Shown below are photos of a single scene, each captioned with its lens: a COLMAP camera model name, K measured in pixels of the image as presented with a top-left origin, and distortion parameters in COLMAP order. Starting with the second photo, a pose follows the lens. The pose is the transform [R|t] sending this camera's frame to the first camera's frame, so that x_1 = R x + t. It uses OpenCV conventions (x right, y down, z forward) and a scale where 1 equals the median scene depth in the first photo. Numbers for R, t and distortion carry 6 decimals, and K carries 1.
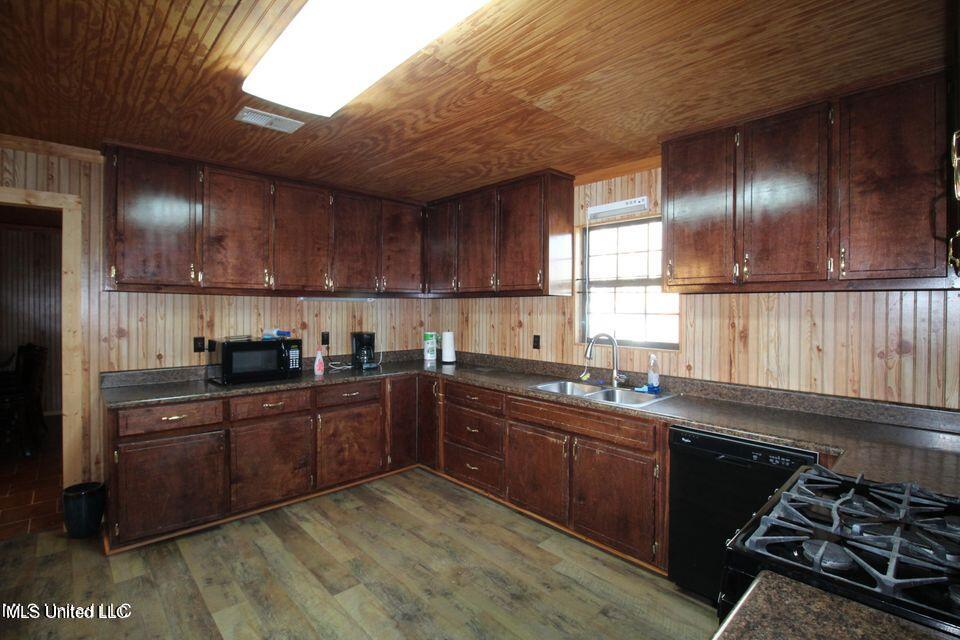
lens RADIAL K [[442.0, 0, 481.7], [0, 442.0, 317.2], [0, 0, 1]] dist [-0.000661, -0.011160]
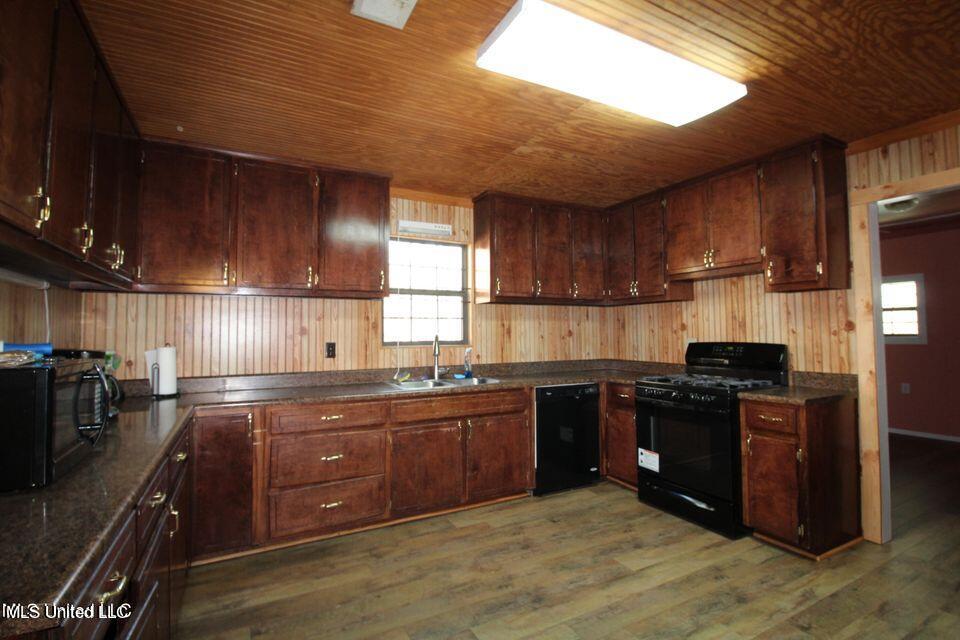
lens RADIAL K [[460.4, 0, 480.0], [0, 460.4, 320.0], [0, 0, 1]] dist [-0.002890, -0.000479]
pose [[0.264840, 0.023646, 0.964002, -0.930420], [0.032197, 0.998925, -0.033348, 0.048022], [-0.963755, 0.039870, 0.263794, 0.614139]]
